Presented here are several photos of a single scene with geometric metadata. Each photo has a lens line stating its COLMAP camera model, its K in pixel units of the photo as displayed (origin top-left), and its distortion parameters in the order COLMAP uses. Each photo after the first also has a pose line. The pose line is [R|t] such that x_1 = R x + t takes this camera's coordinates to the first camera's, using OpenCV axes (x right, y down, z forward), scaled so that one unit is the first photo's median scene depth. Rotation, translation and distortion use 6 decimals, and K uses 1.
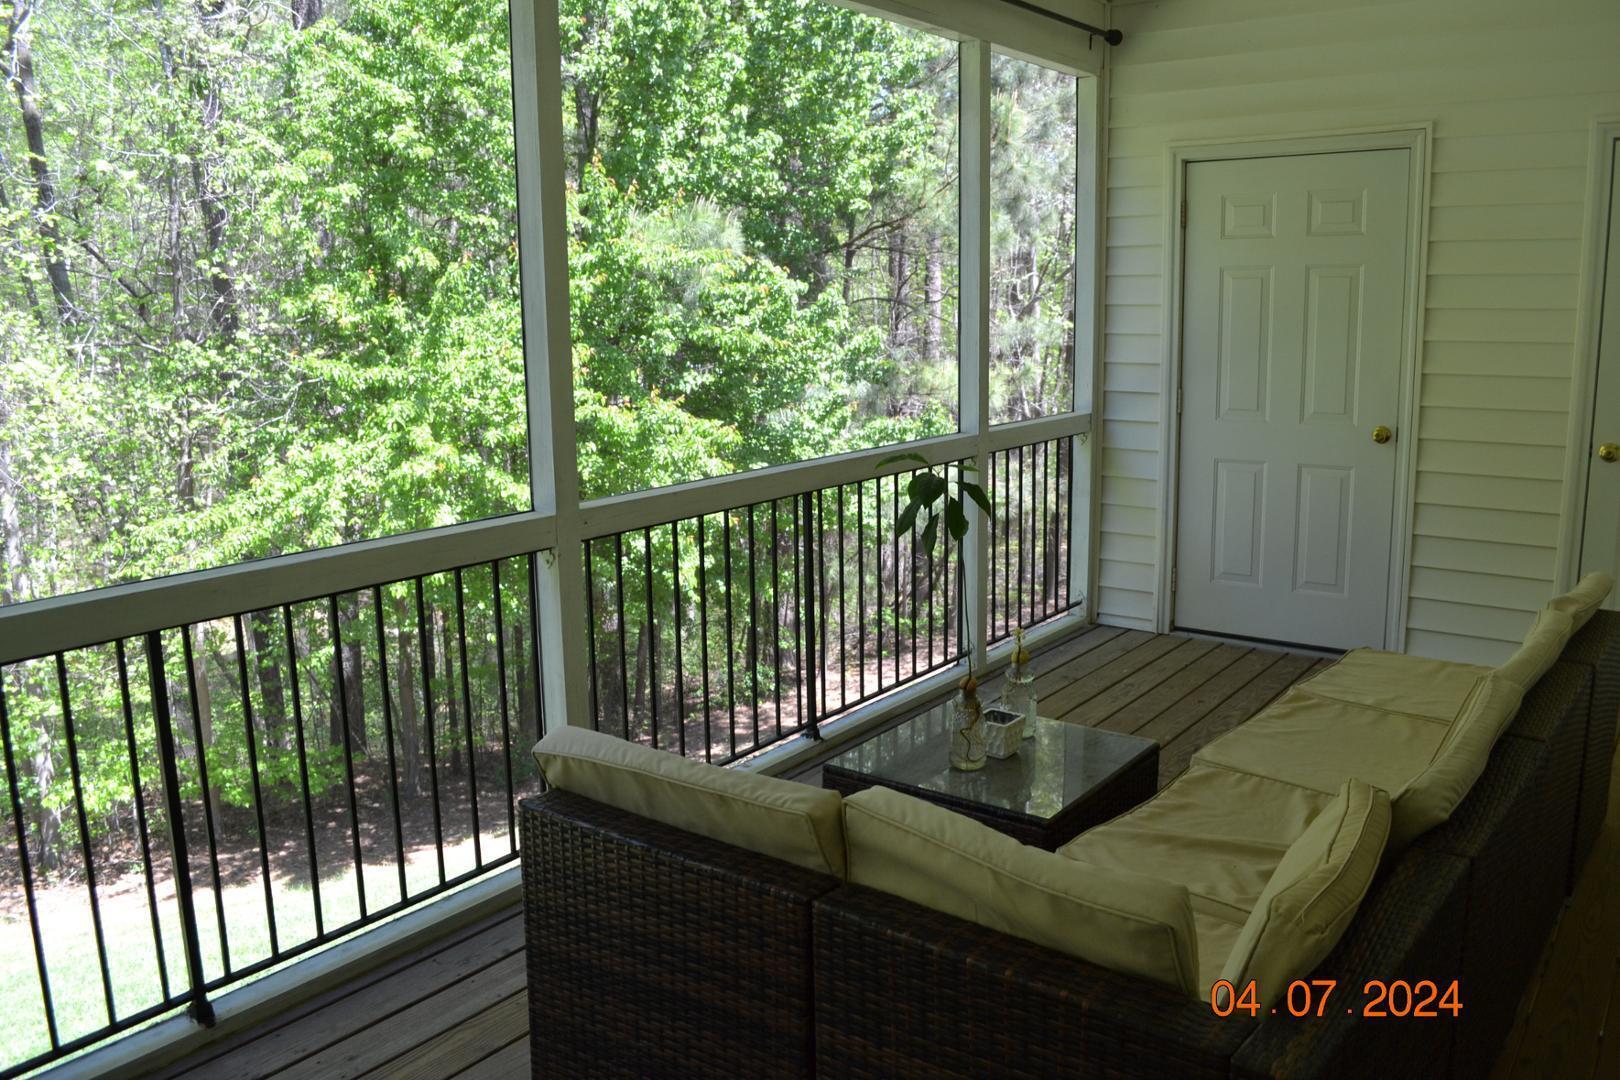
lens RADIAL K [[1290.4, 0, 809.4], [0, 1290.4, 531.3], [0, 0, 1]] dist [-0.084256, 0.015149]
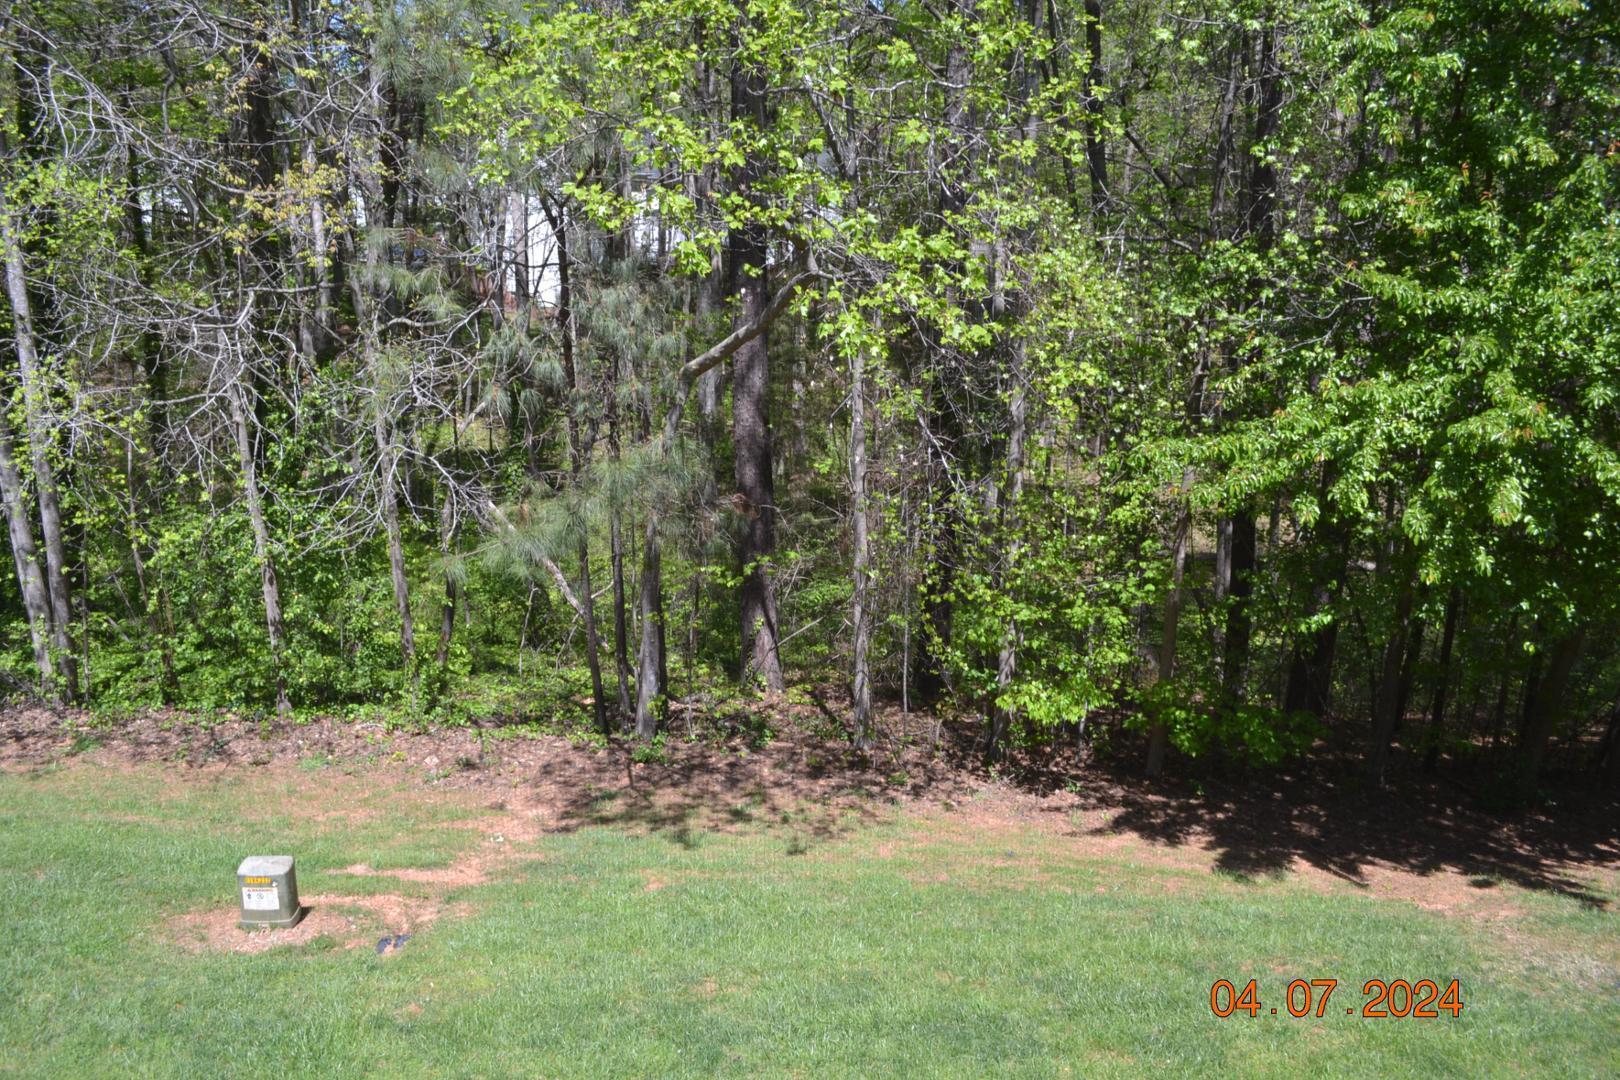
lens RADIAL K [[1290.4, 0, 809.4], [0, 1290.4, 531.3], [0, 0, 1]] dist [-0.084256, 0.015149]
pose [[0.735052, 0.186144, -0.651958, -0.094138], [-0.136697, 0.982515, 0.126403, -0.025534], [0.664088, -0.003792, 0.747645, 0.153909]]
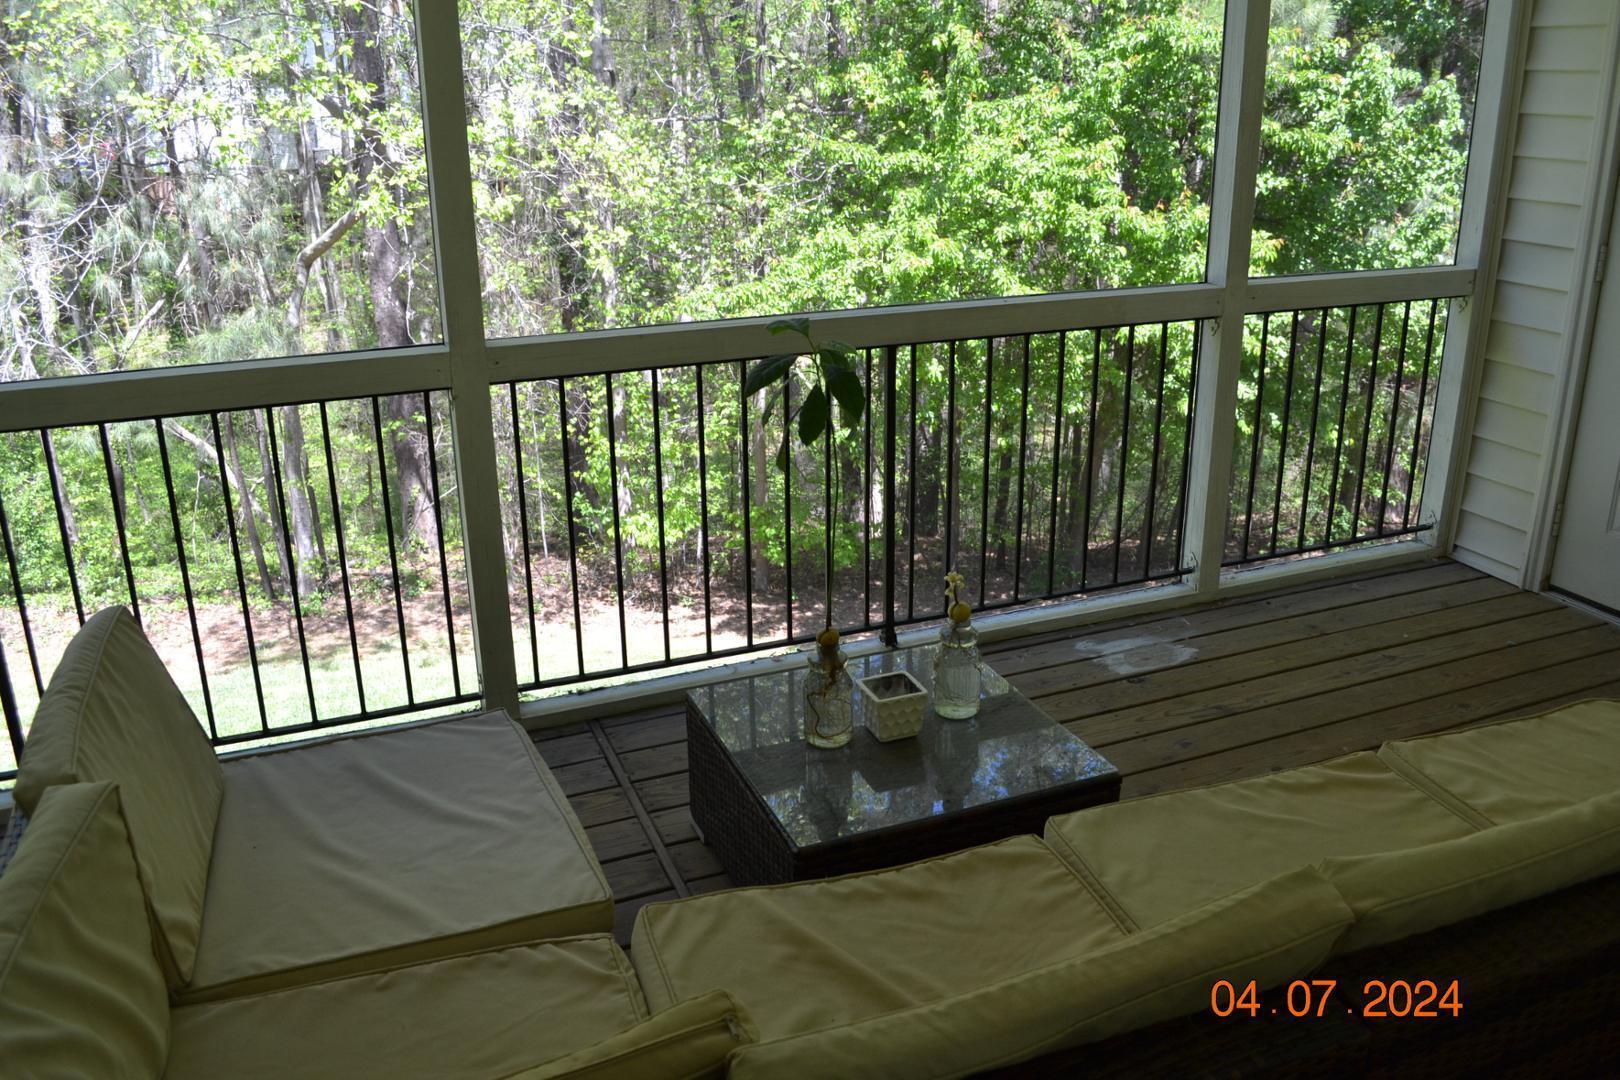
lens RADIAL K [[1290.4, 0, 809.4], [0, 1290.4, 531.3], [0, 0, 1]] dist [-0.084256, 0.015149]
pose [[0.859588, 0.174150, -0.480395, 0.118840], [-0.094154, 0.978015, 0.186070, -0.020529], [0.502238, -0.114713, 0.857087, 0.092246]]
